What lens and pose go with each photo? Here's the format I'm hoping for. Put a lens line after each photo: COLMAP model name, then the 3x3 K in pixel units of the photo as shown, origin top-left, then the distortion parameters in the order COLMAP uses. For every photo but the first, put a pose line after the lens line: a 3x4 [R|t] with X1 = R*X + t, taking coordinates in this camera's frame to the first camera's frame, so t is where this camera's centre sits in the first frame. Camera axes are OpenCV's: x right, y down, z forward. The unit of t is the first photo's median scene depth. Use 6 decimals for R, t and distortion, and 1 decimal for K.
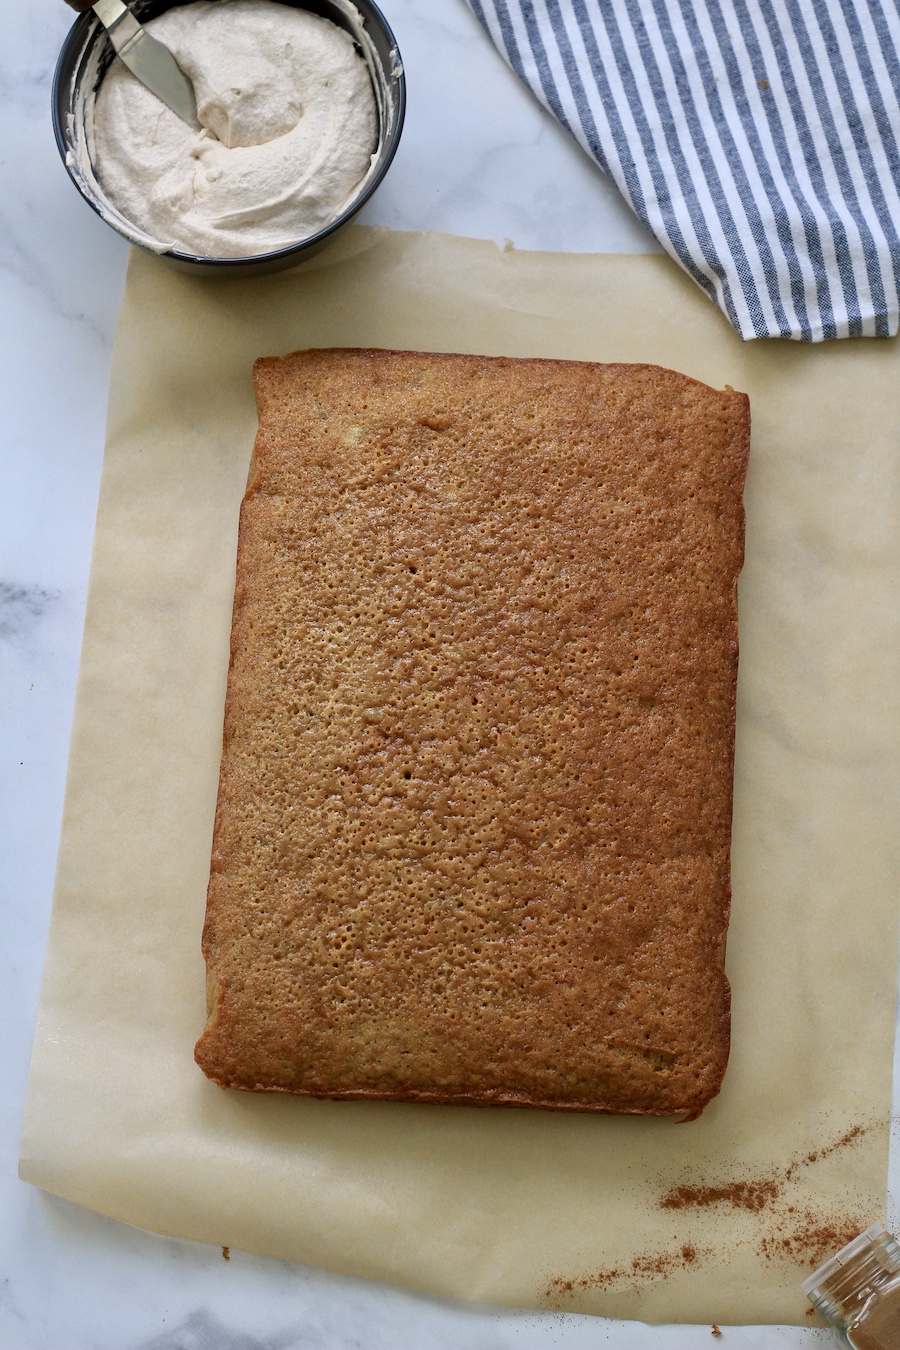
lens RADIAL K [[3518.8, 0, 450.0], [0, 3518.8, 675.0], [0, 0, 1]] dist [-0.077593, 0.281017]
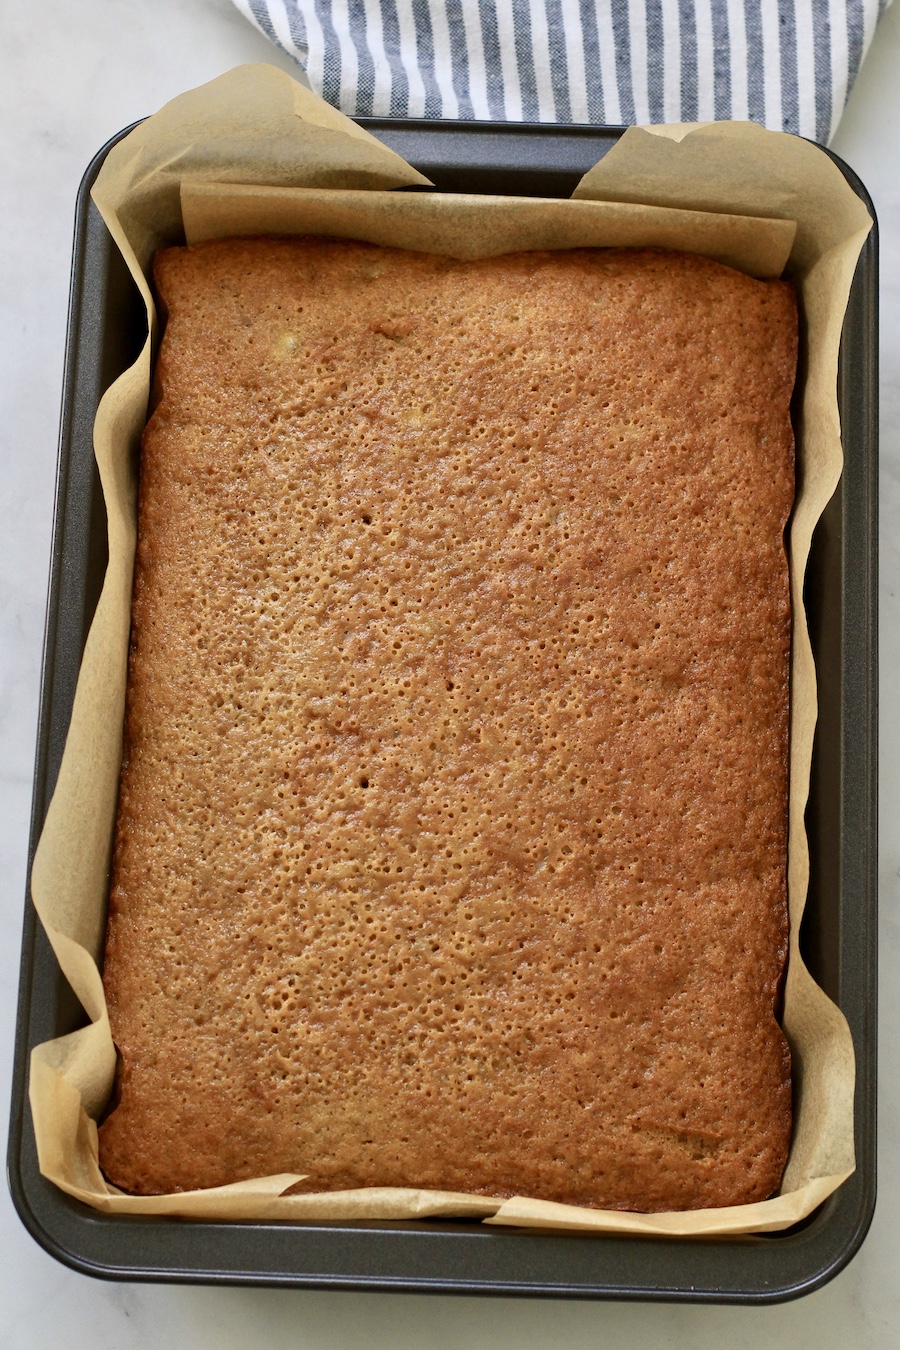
lens RADIAL K [[3518.8, 0, 450.0], [0, 3518.8, 675.0], [0, 0, 1]] dist [-0.077593, 0.281017]
pose [[0.999727, -0.021835, -0.008292, 0.013781], [0.021605, 0.999407, -0.026821, 0.026320], [0.008873, 0.026635, 0.999606, 0.230103]]
